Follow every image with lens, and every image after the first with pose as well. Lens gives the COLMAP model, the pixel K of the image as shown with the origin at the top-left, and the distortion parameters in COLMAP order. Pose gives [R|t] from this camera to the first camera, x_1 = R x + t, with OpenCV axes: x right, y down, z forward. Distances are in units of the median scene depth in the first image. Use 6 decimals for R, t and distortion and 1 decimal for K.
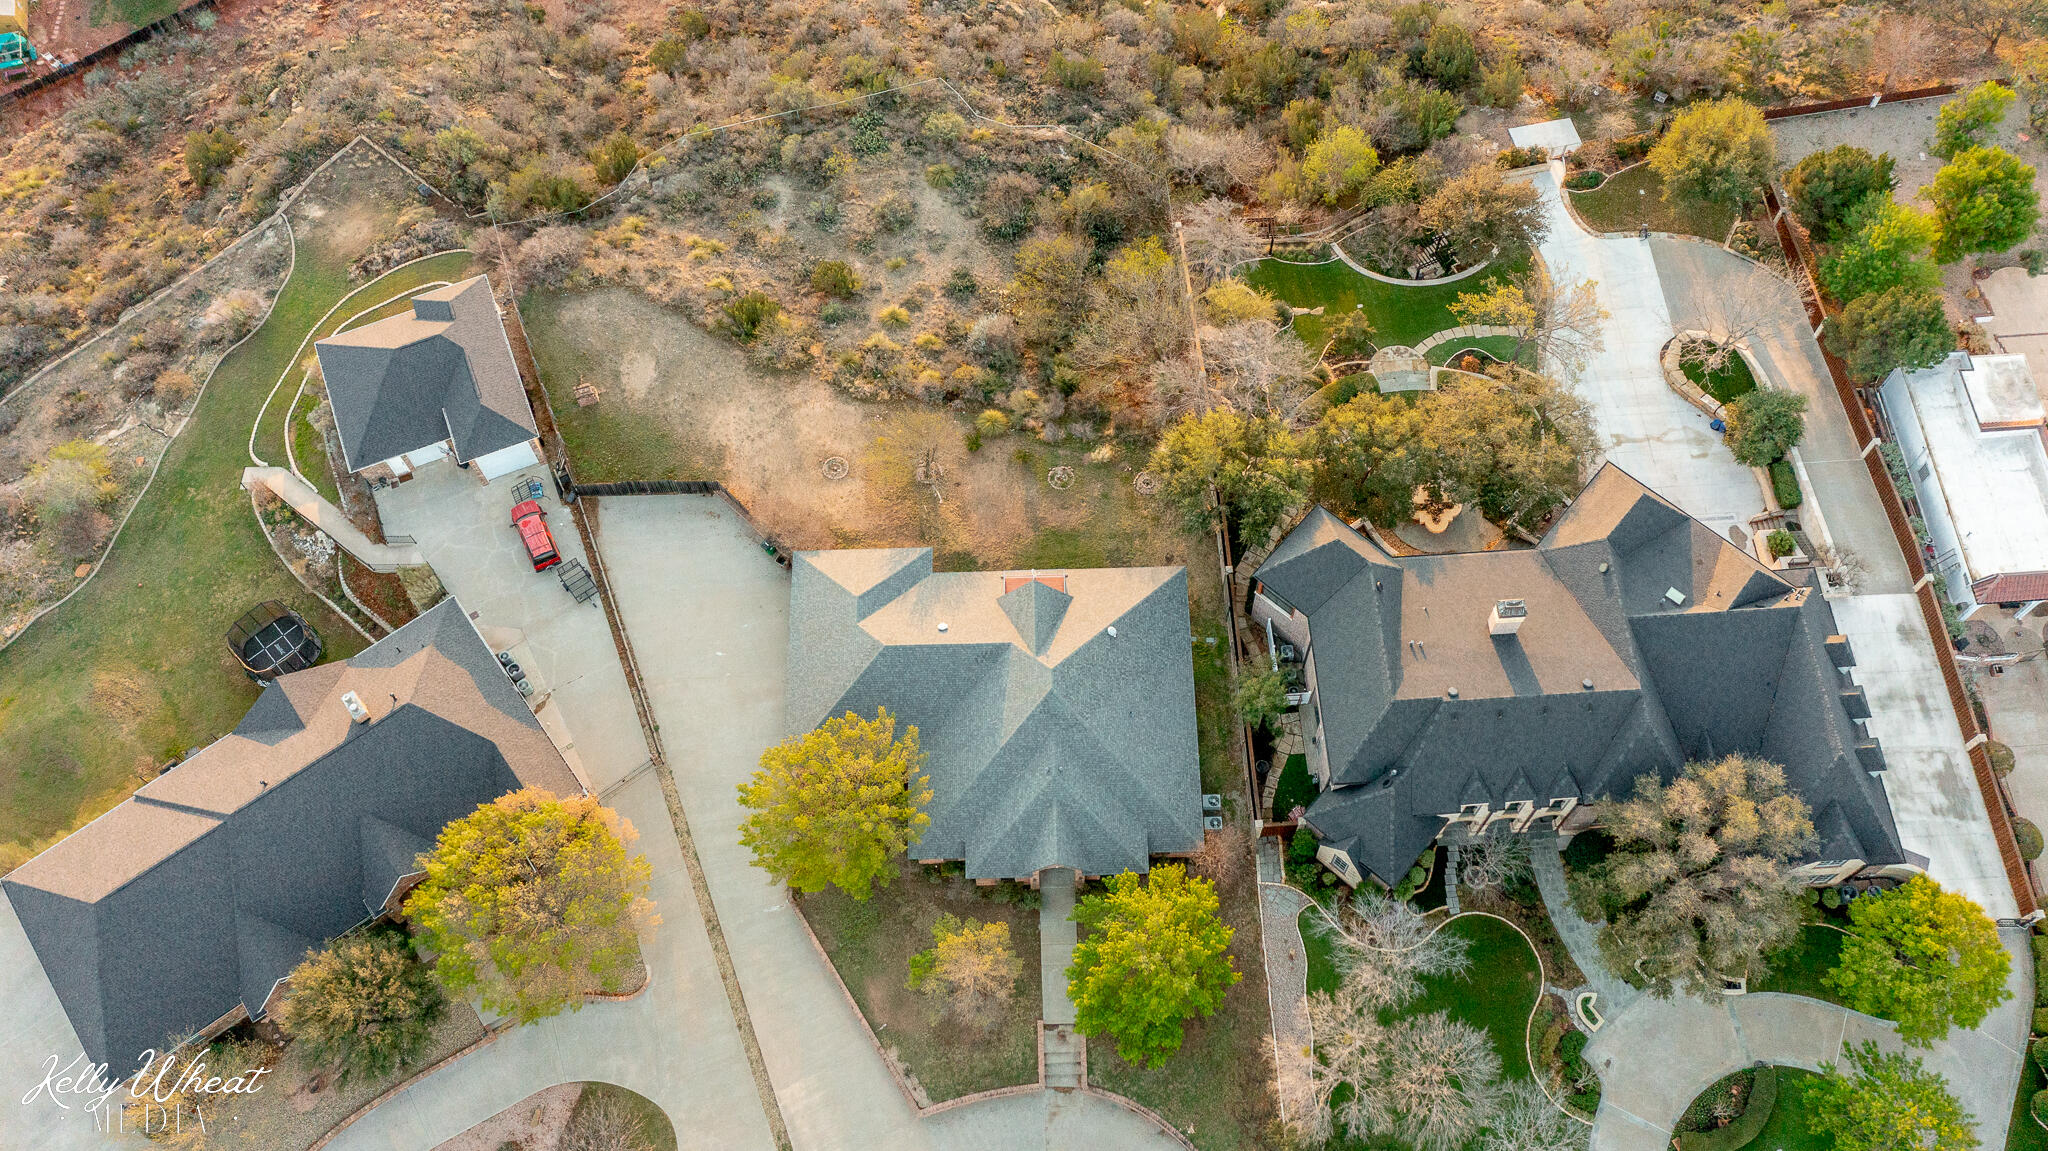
lens RADIAL K [[1714.4, 0, 1062.0], [0, 1714.4, 562.6], [0, 0, 1]] dist [0.005416, 0.003361]
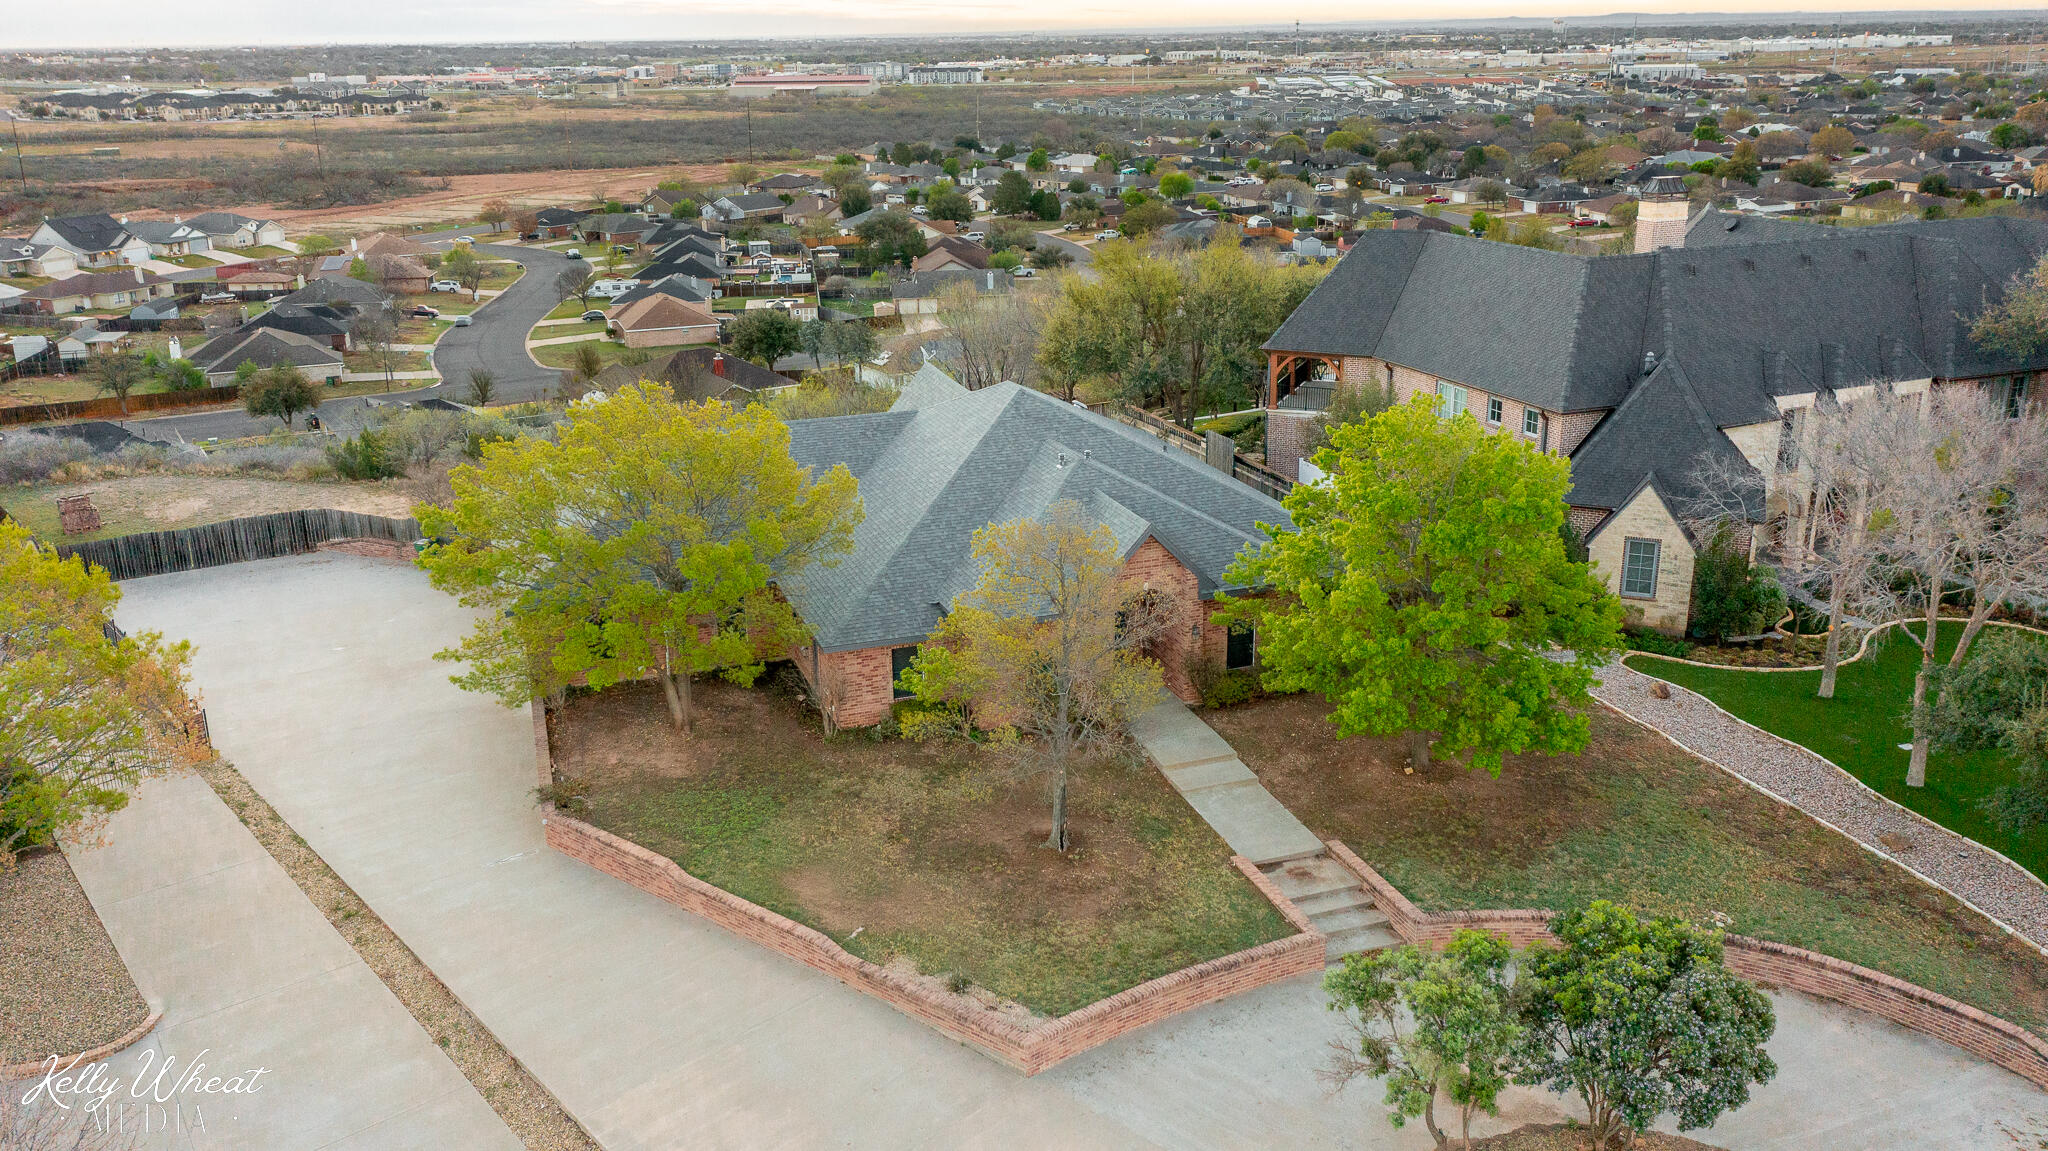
lens RADIAL K [[1639.3, 0, 1026.5], [0, 1639.3, 571.4], [0, 0, 1]] dist [0.004467, 0.006507]
pose [[0.947973, -0.102819, 0.301290, -0.143929], [0.287113, 0.684971, -0.669612, 0.398014], [-0.137526, 0.721279, 0.678855, 0.599016]]
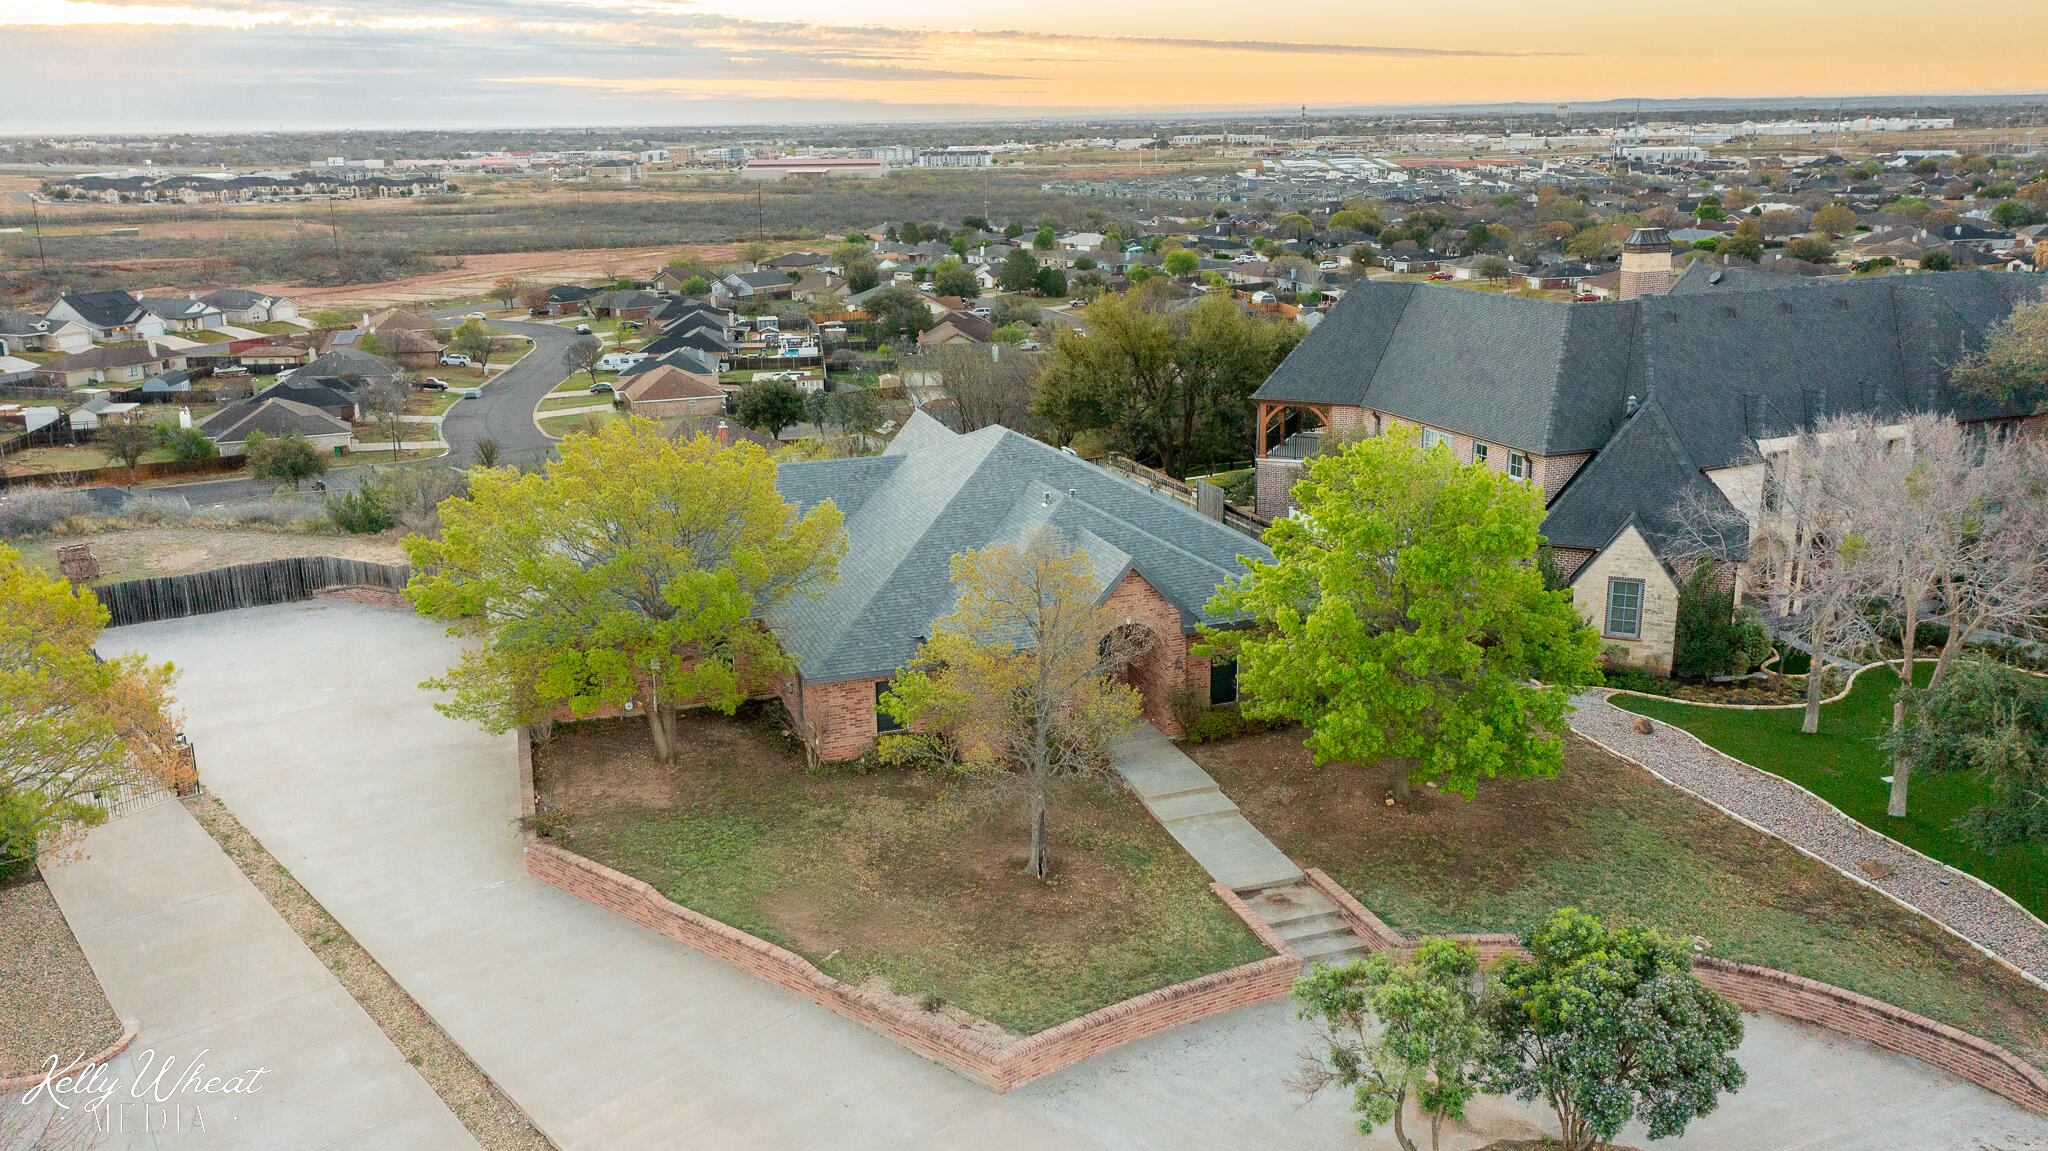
lens RADIAL K [[1643.9, 0, 1026.1], [0, 1643.9, 570.1], [0, 0, 1]] dist [0.005528, 0.010256]
pose [[0.949845, -0.087367, 0.300270, -0.140347], [0.282554, 0.651221, -0.704326, 0.409681], [-0.134007, 0.753843, 0.643244, 0.603349]]
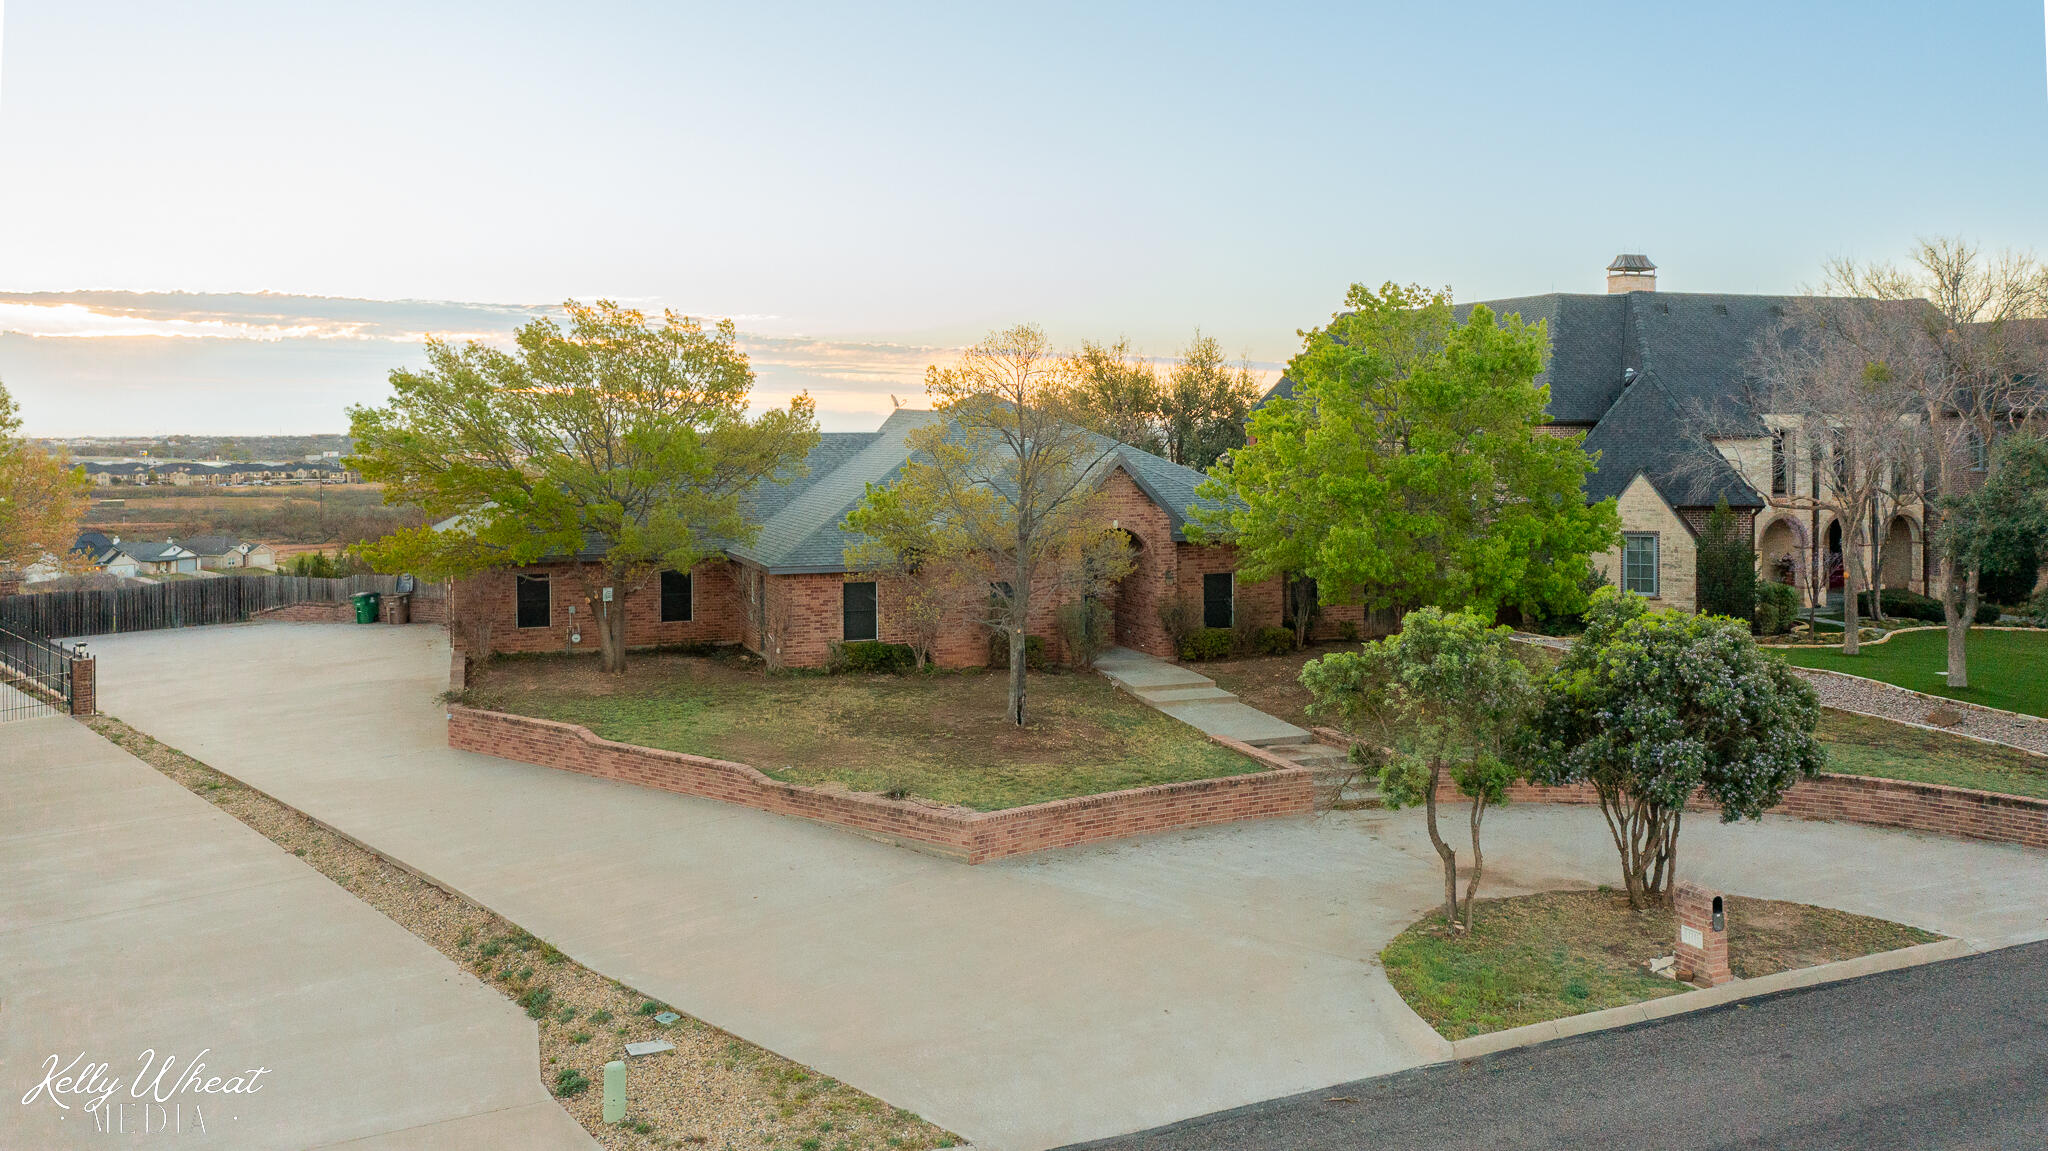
lens RADIAL K [[1668.2, 0, 1026.9], [0, 1668.2, 466.0], [0, 0, 1]] dist [0.004722, 0.008583]
pose [[0.947183, -0.003640, 0.320674, -0.139025], [0.286061, 0.461588, -0.839705, 0.449659], [-0.144963, 0.887087, 0.438250, 0.687705]]
